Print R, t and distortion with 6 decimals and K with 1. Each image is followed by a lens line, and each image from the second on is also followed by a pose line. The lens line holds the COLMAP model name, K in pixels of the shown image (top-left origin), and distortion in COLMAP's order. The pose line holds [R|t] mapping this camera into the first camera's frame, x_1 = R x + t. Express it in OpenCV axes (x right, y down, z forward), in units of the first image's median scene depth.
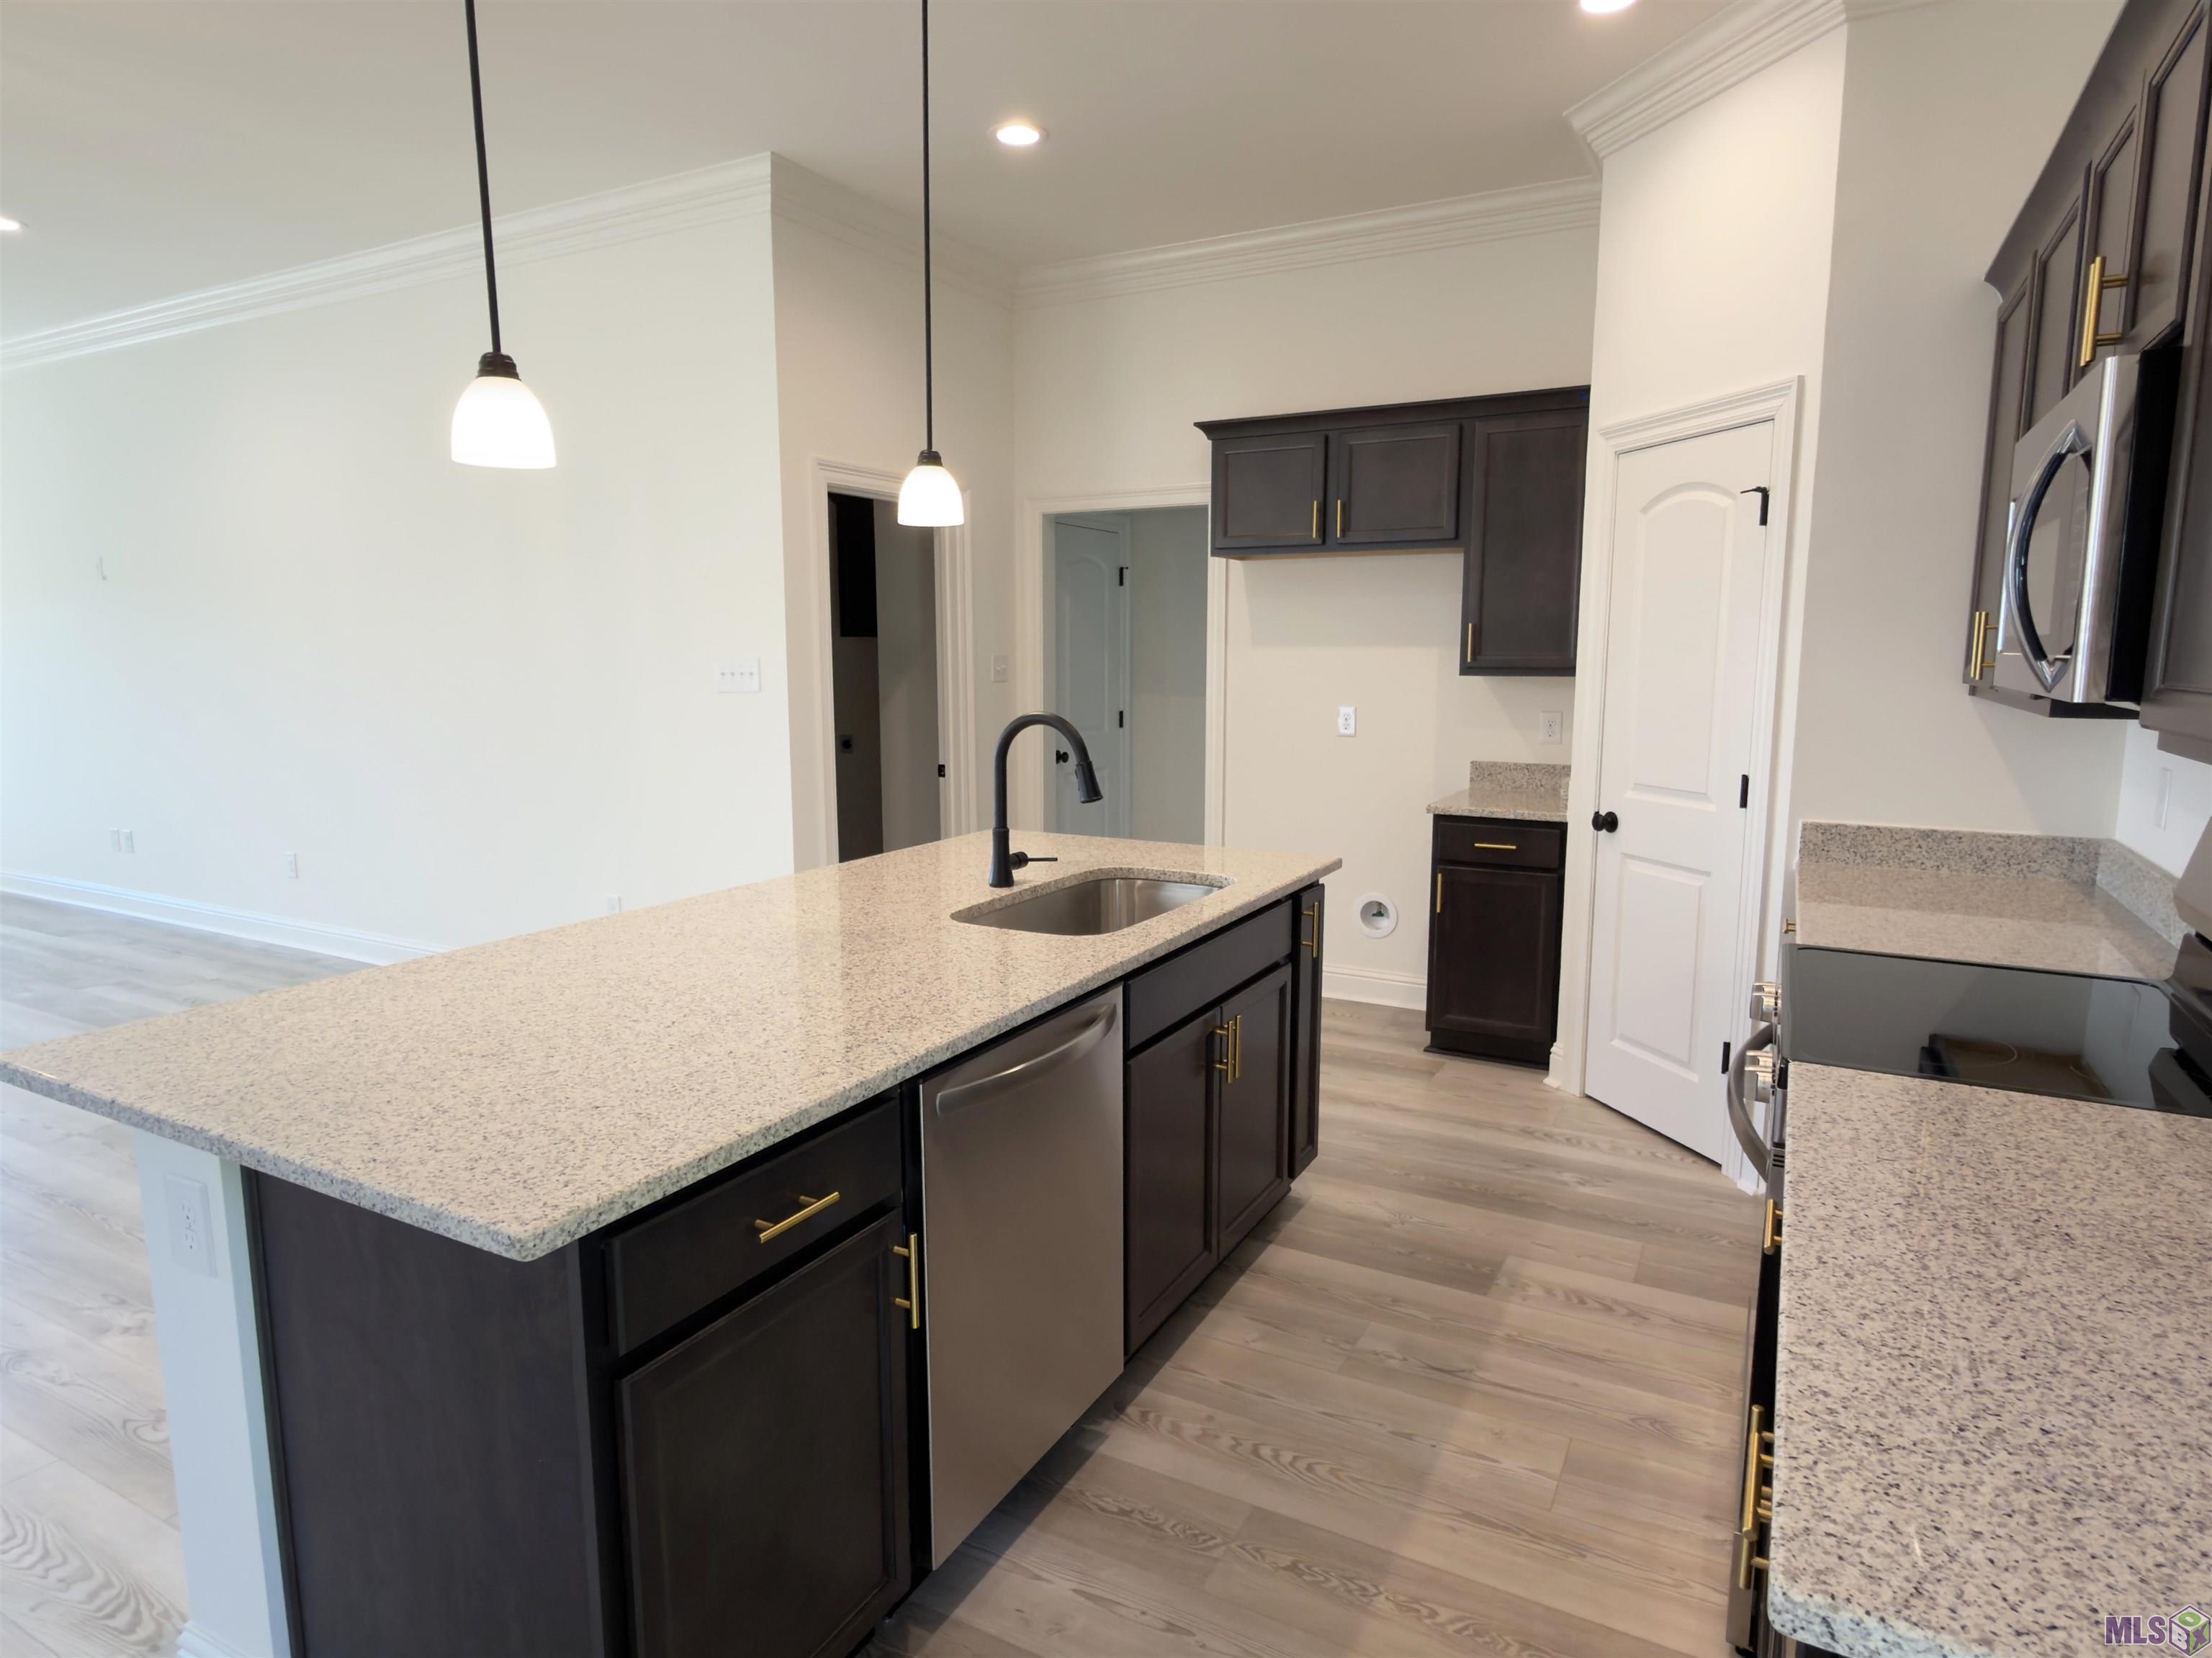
lens RADIAL K [[1293.5, 0, 1106.0], [0, 1293.5, 829.0], [0, 0, 1]] dist [-0.001728, -0.001065]
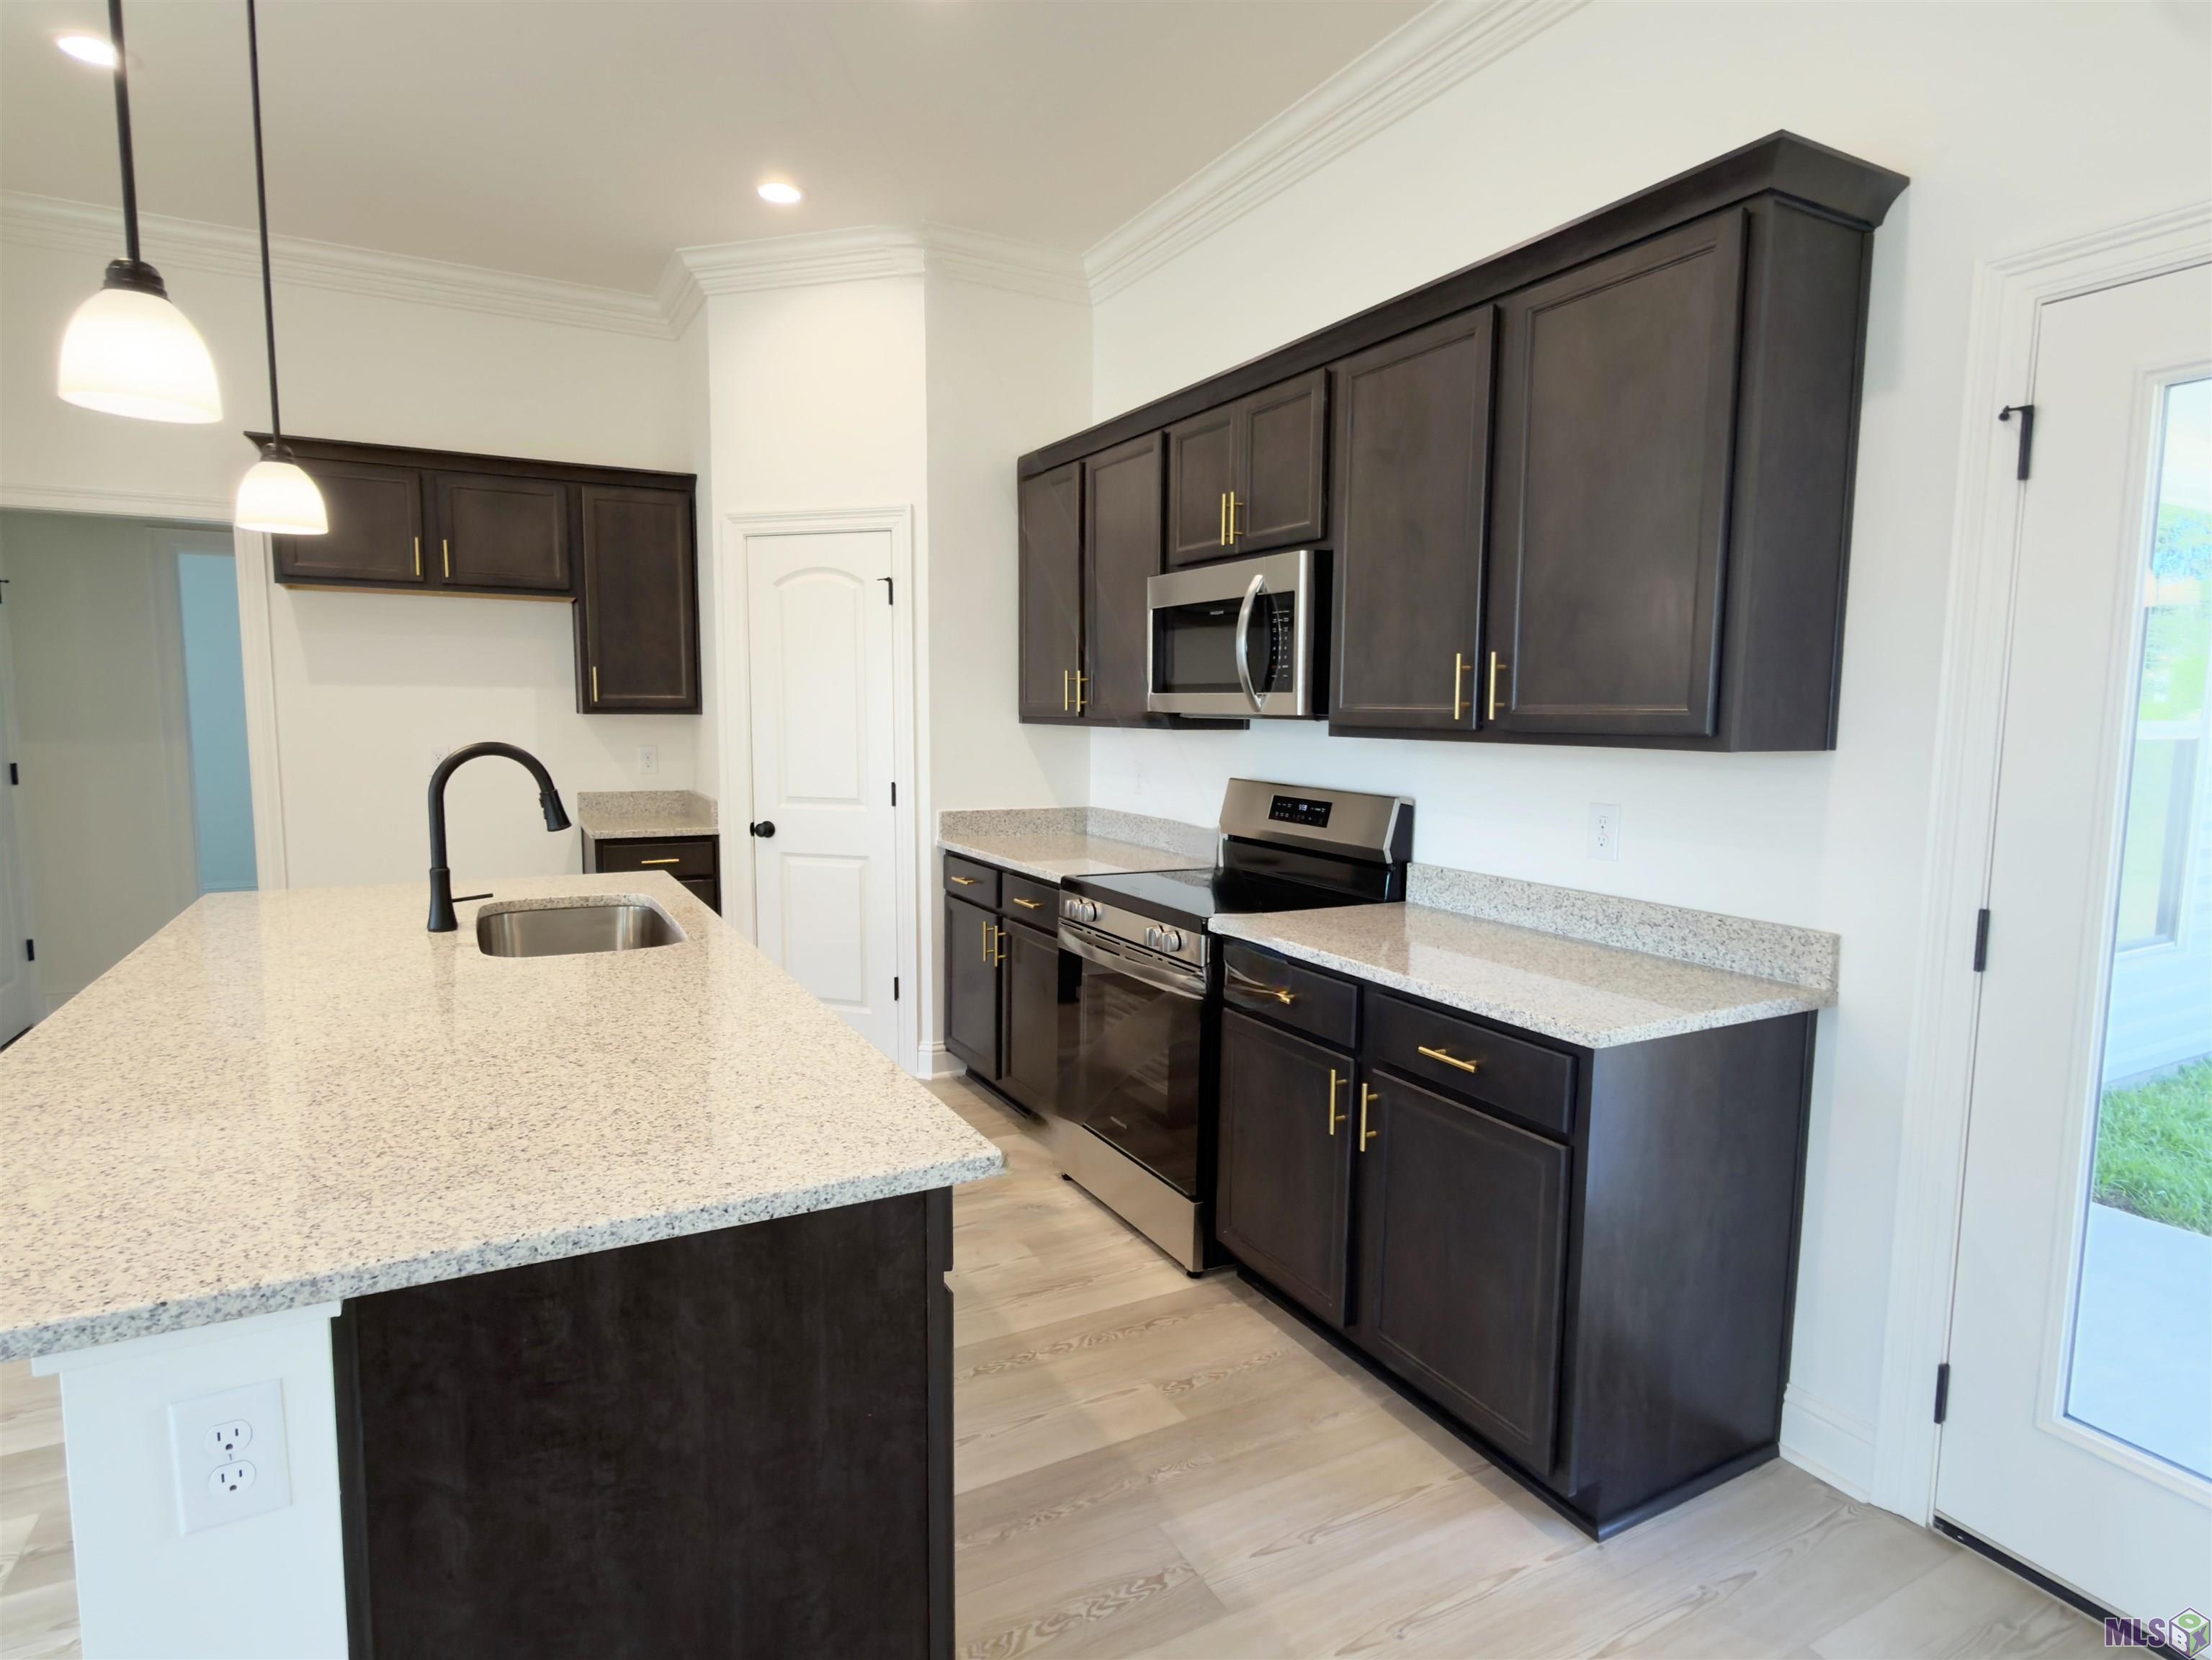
lens RADIAL K [[1189.8, 0, 1106.0], [0, 1189.8, 830.0], [0, 0, 1]] dist [0.003774, -0.000085]
pose [[0.551377, -0.080822, 0.830332, -0.474554], [0.106282, 0.993991, 0.026177, 0.000027], [-0.827458, 0.073816, 0.556654, 0.105802]]
